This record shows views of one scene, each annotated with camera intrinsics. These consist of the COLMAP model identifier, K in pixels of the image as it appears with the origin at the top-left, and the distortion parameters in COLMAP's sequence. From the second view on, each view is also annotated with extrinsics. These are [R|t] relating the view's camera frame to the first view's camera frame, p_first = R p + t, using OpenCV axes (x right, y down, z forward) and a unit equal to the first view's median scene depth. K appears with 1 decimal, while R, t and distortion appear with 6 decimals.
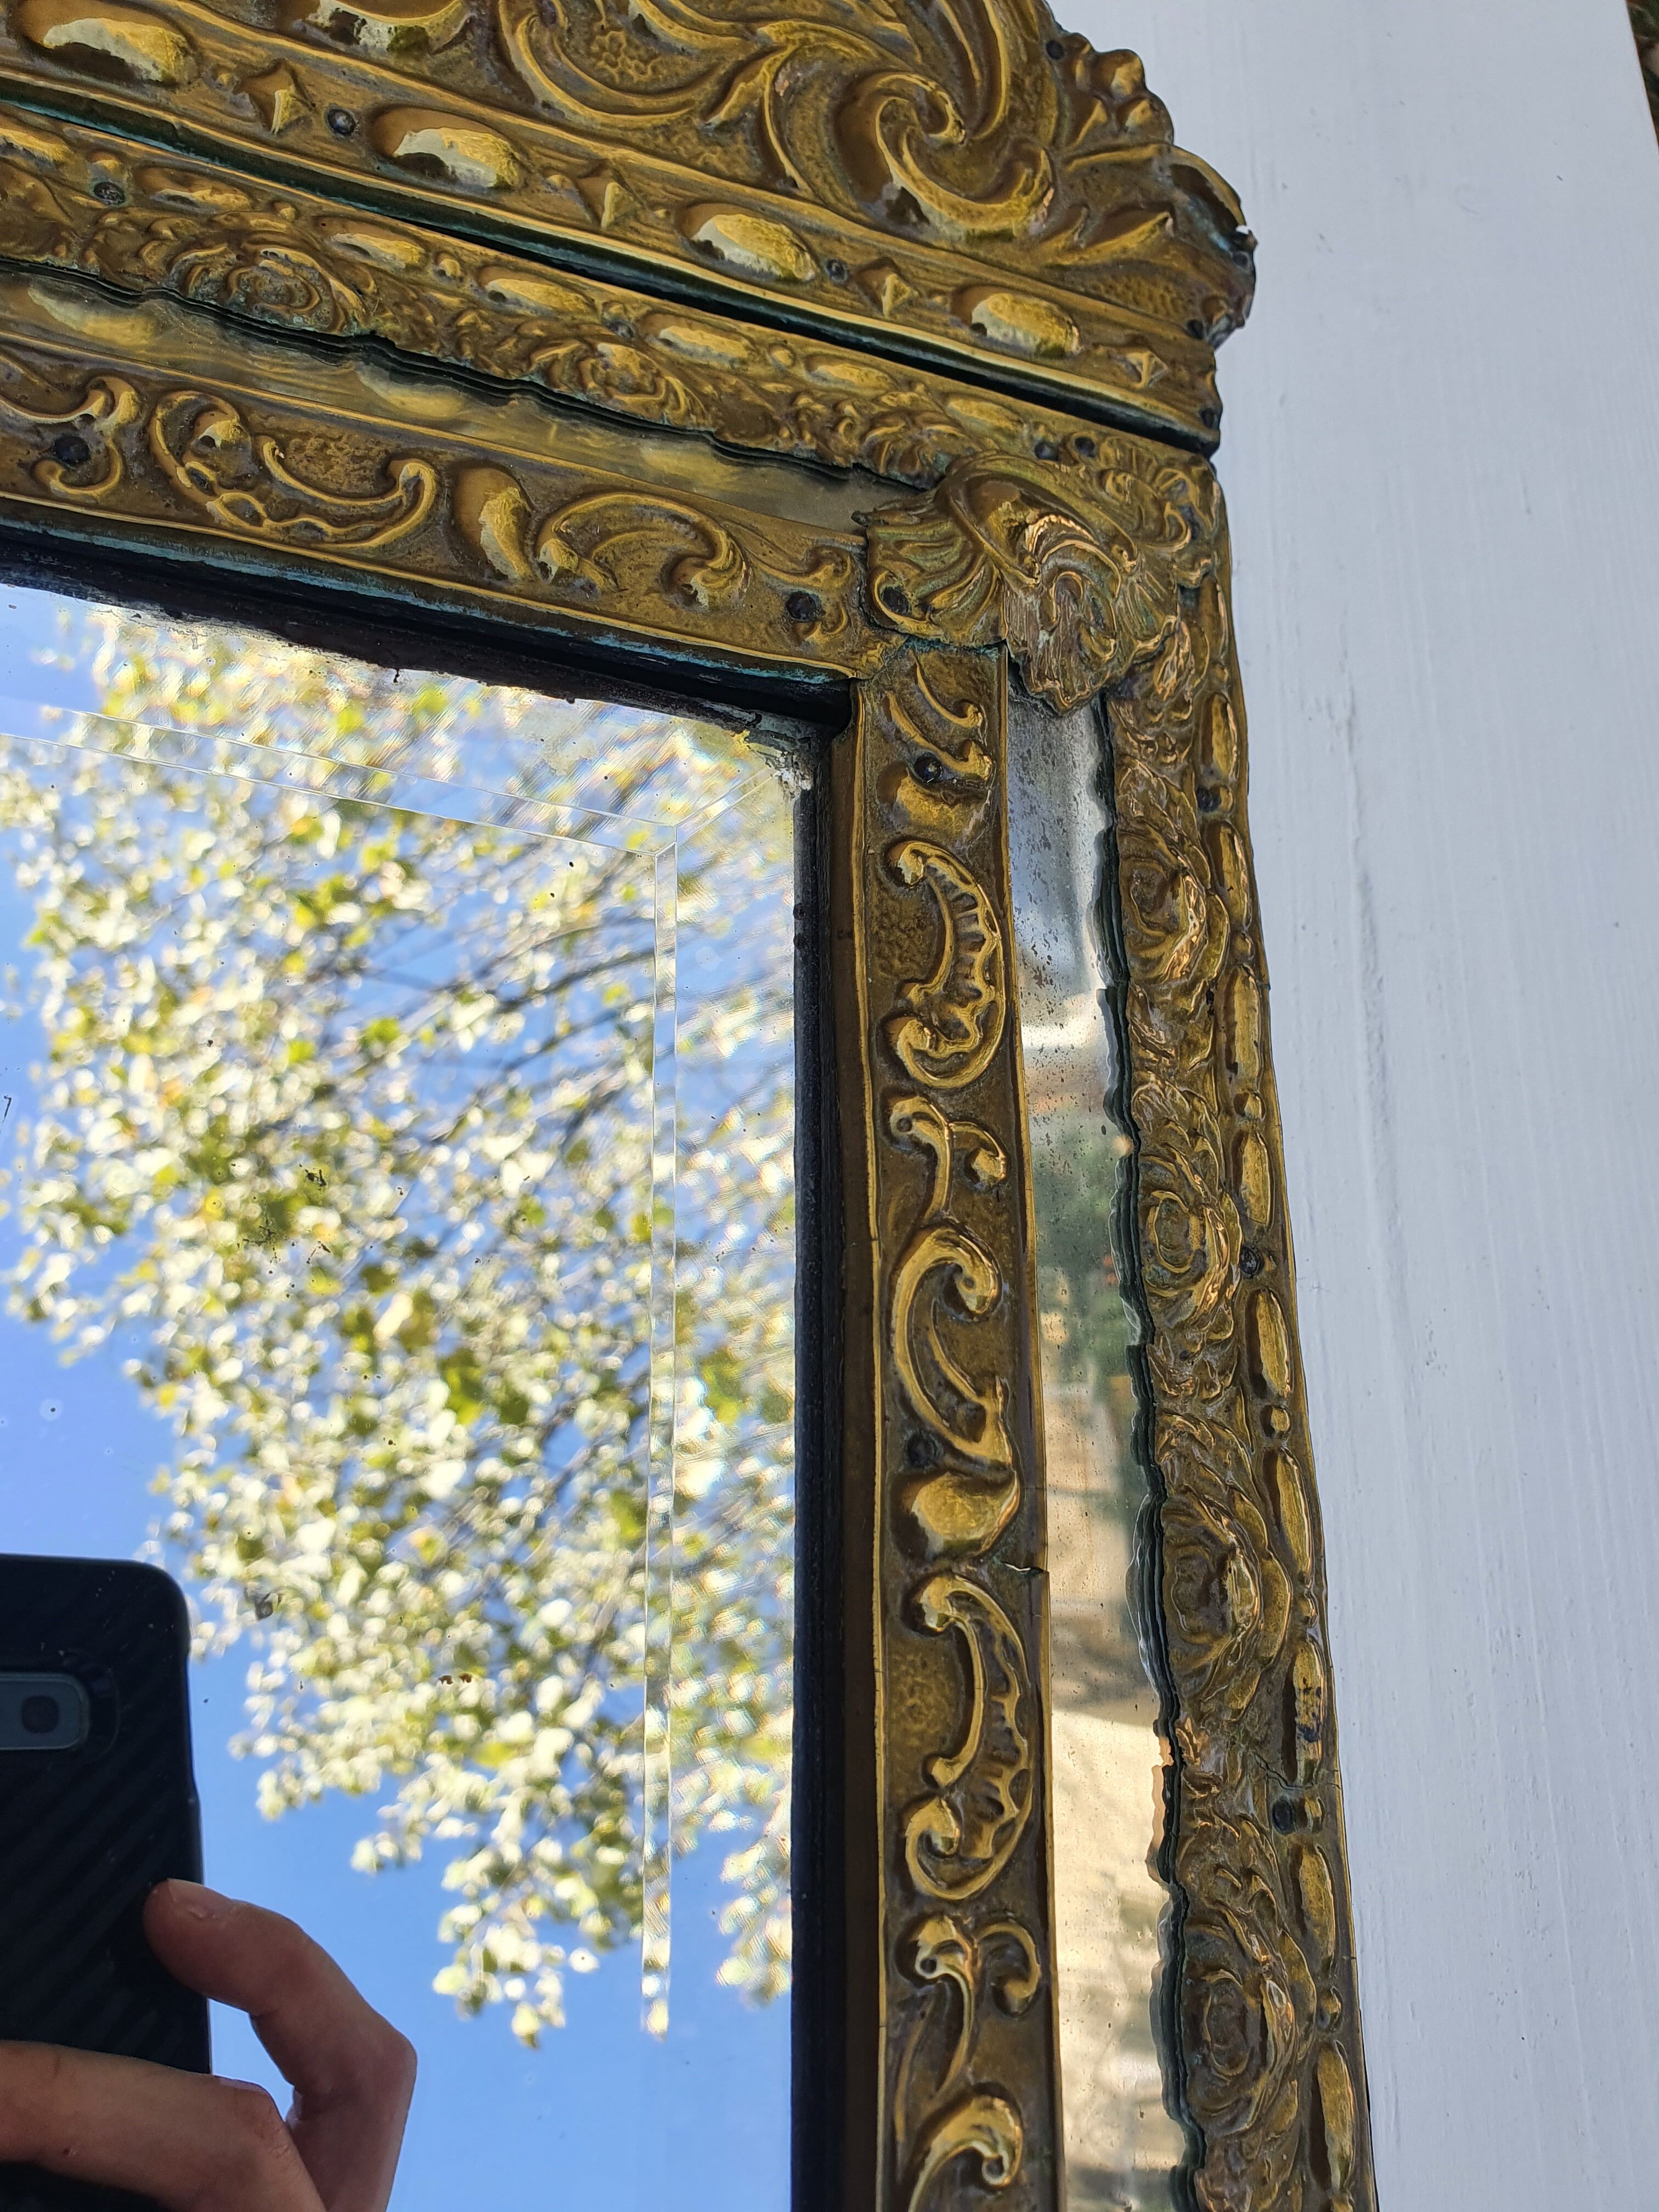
lens RADIAL K [[1705.9, 0, 821.5], [0, 1705.9, 1155.7], [0, 0, 1]] dist [-0.031514, 0.016682]
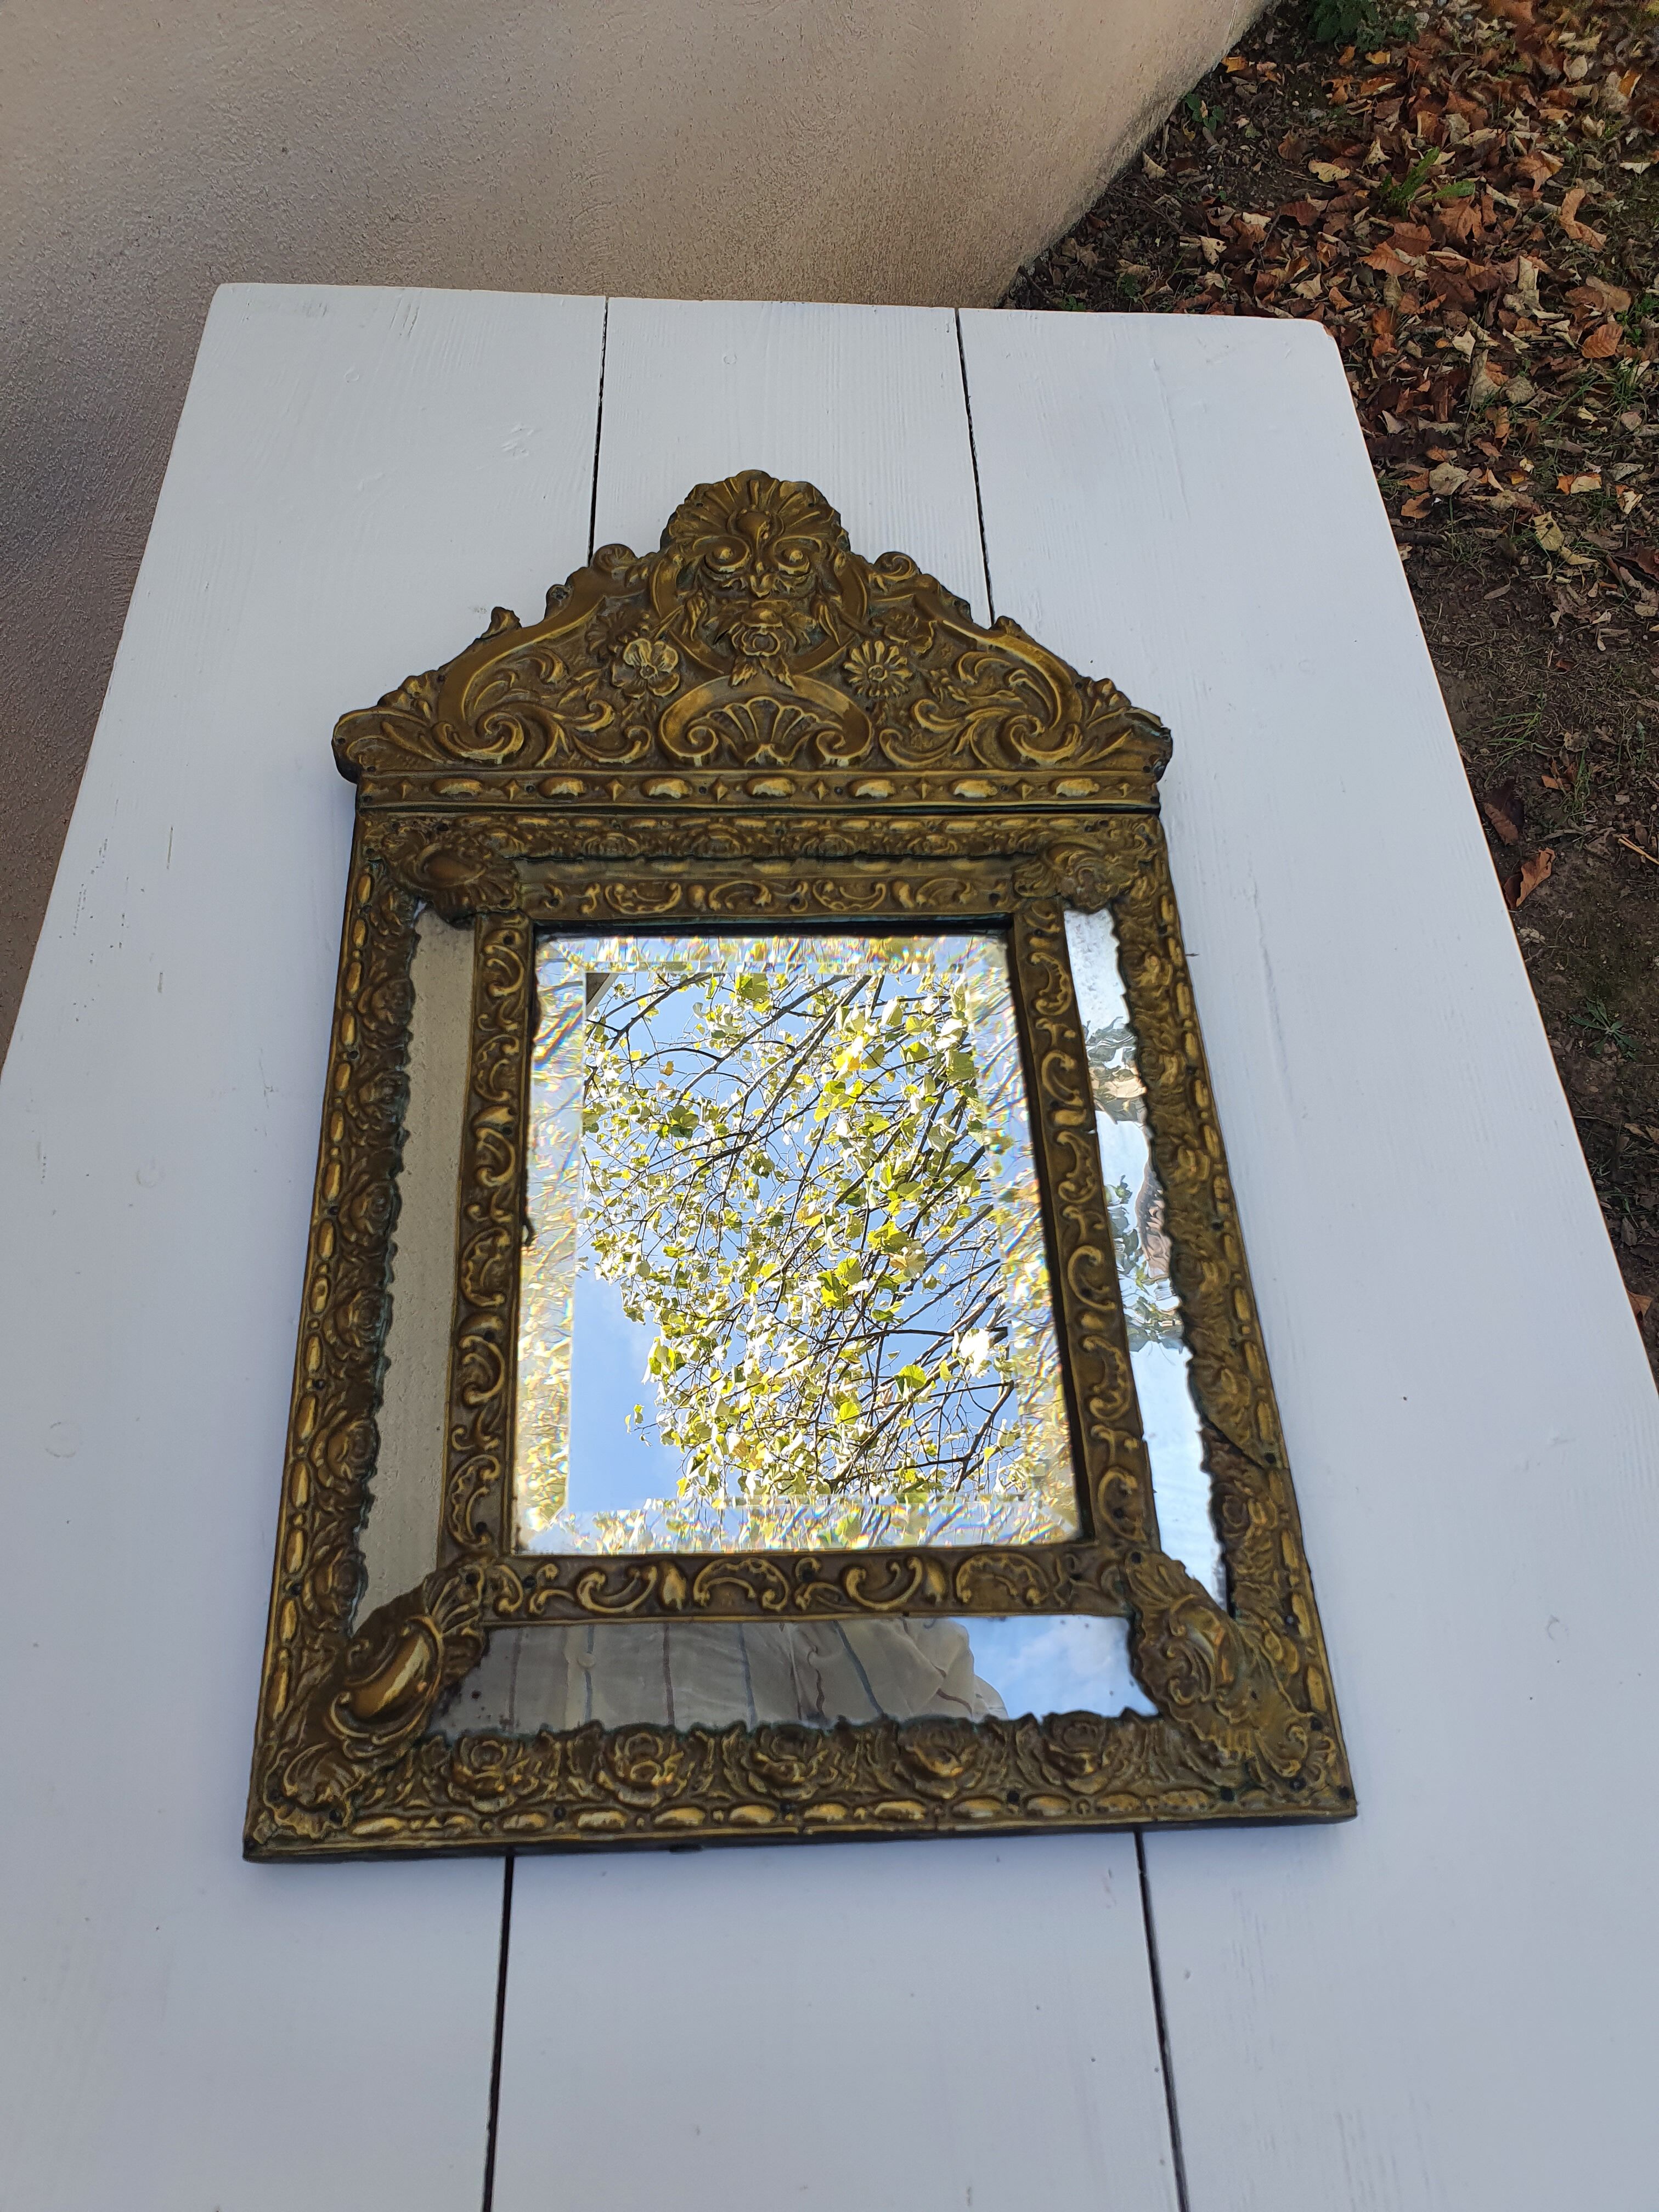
lens RADIAL K [[1648.5, 0, 829.5], [0, 1648.5, 1106.0], [0, 0, 1]] dist [0.005545, 0.004022]
pose [[0.947061, -0.202765, -0.248920, 0.369405], [0.138526, 0.957518, -0.252923, 0.775567], [0.289629, 0.205052, 0.934916, -1.873793]]
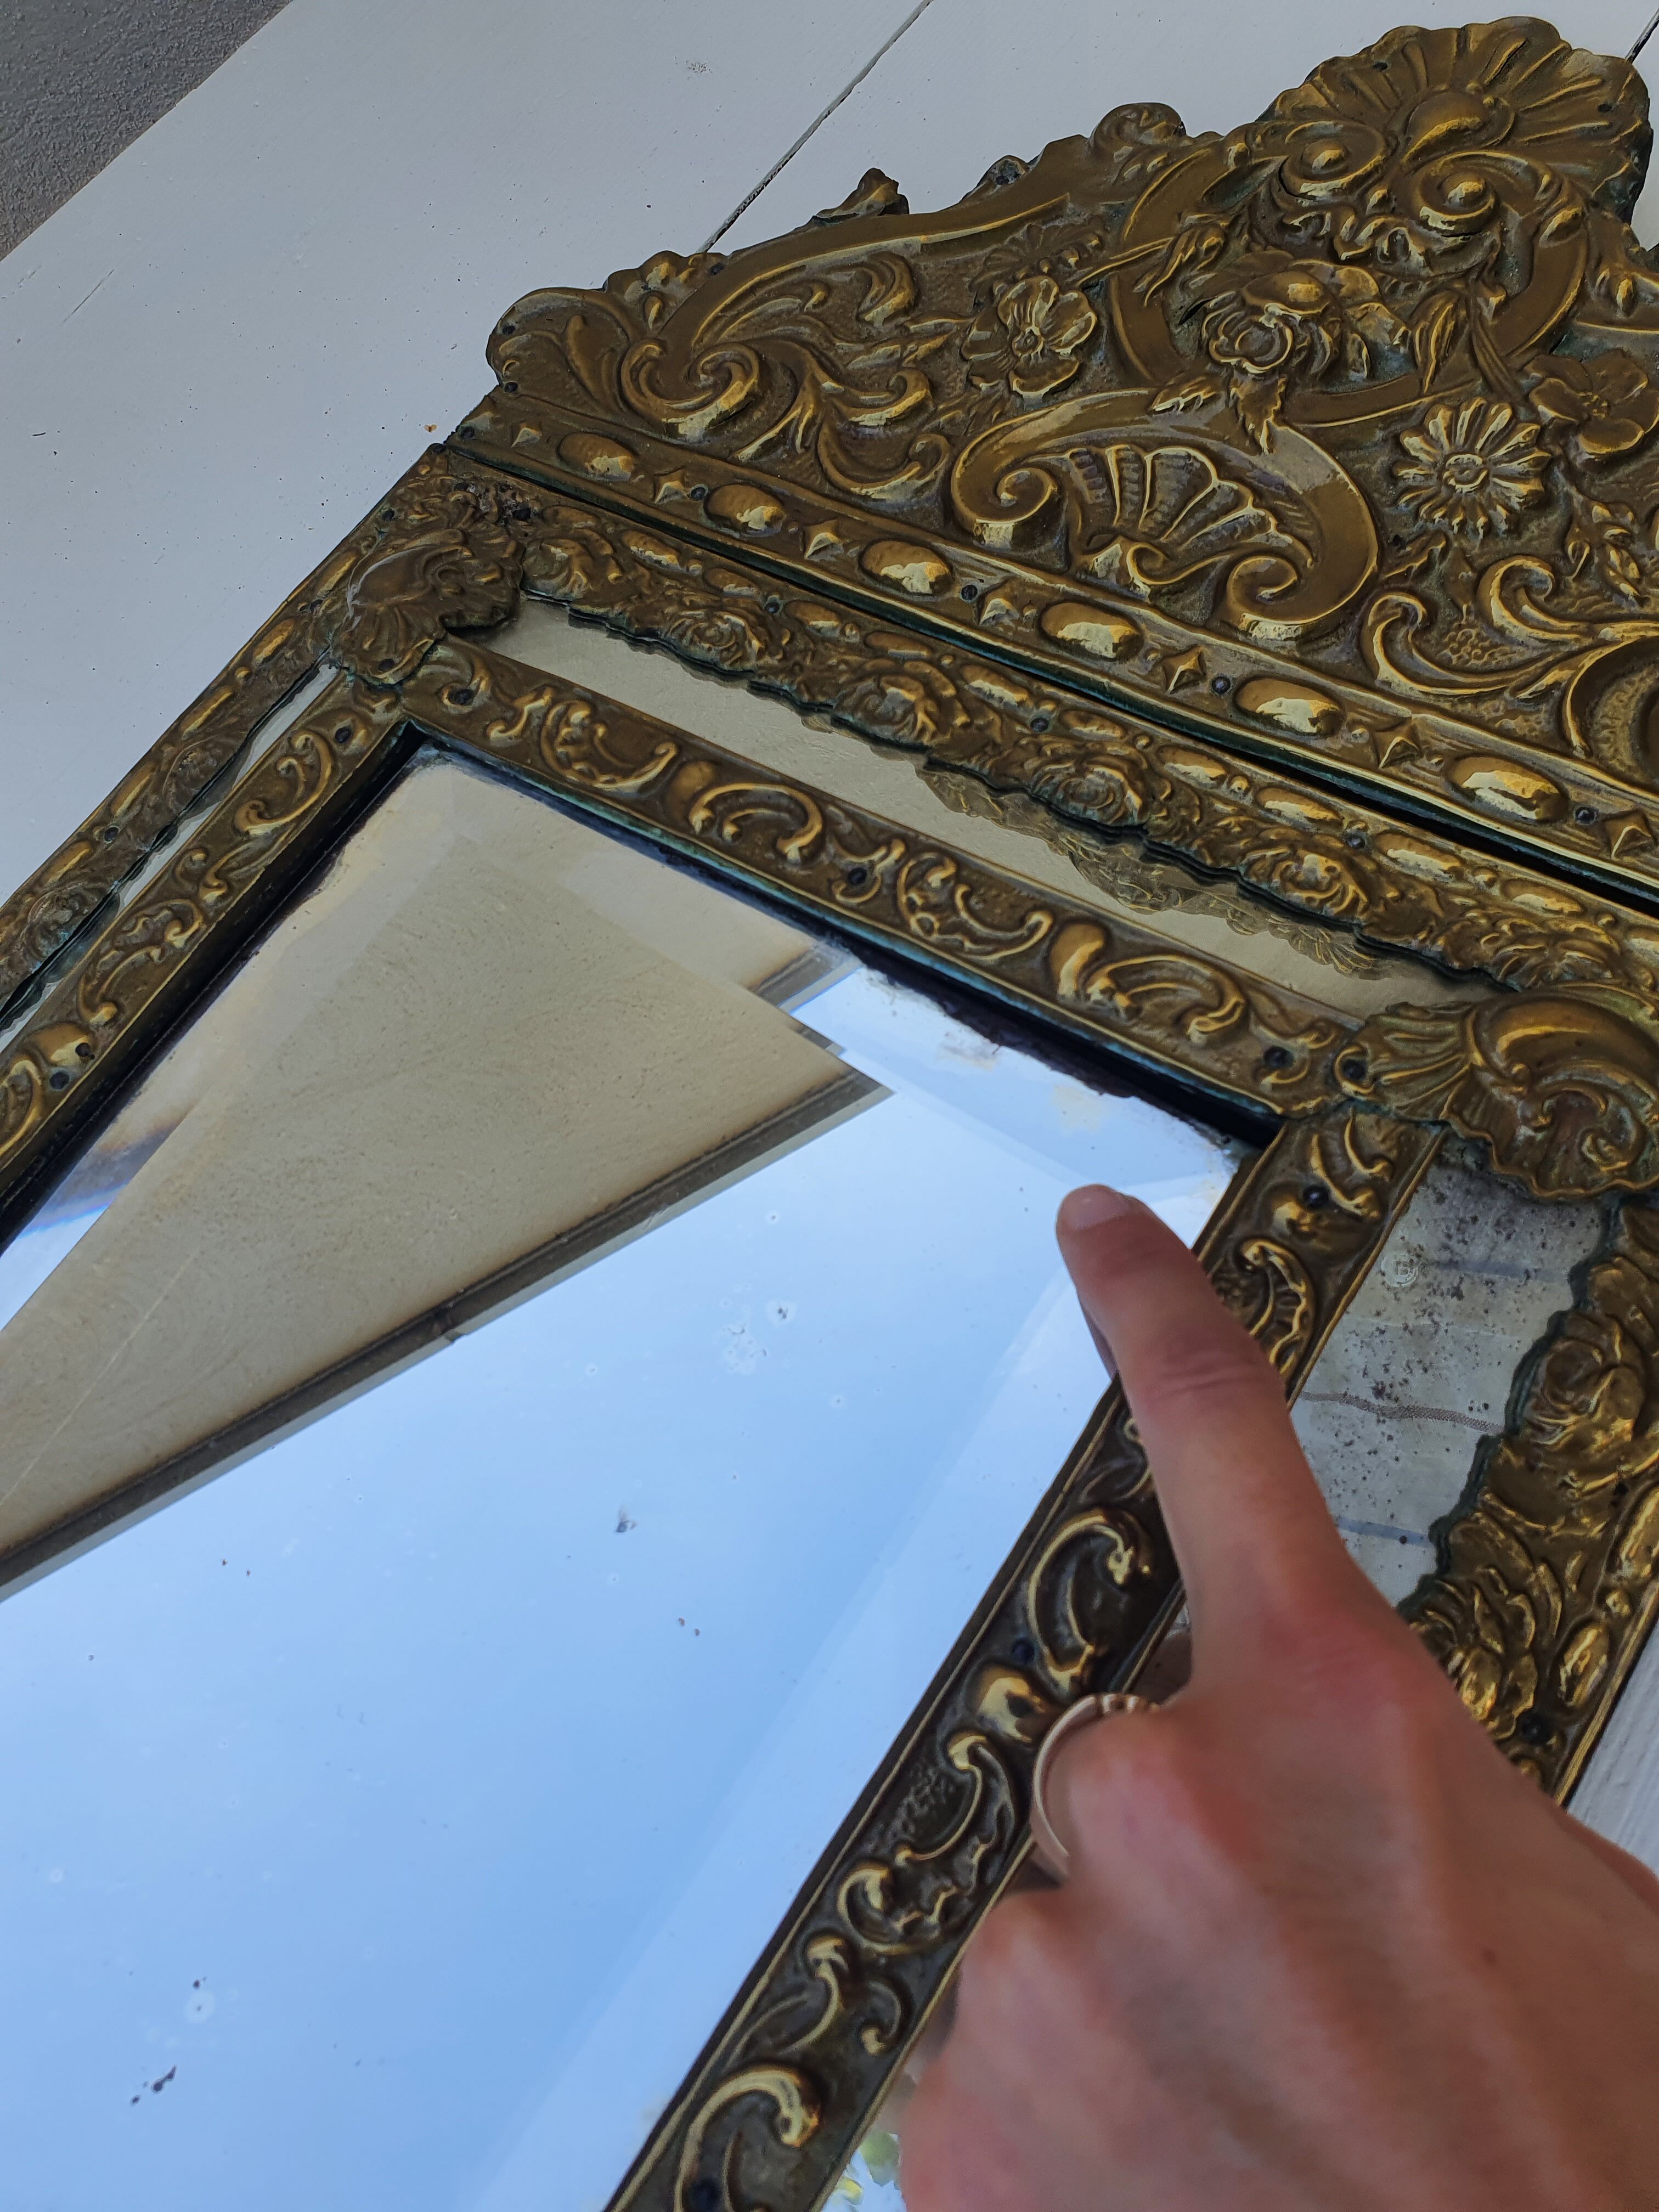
lens RADIAL K [[1724.6, 0, 829.5], [0, 1724.6, 1106.0], [0, 0, 1]] dist [-0.006623, 0.000366]
pose [[0.686050, 0.229849, -0.690293, 0.618522], [-0.383956, 0.920287, -0.075164, -0.045231], [0.617991, 0.316608, 0.719615, -0.161836]]
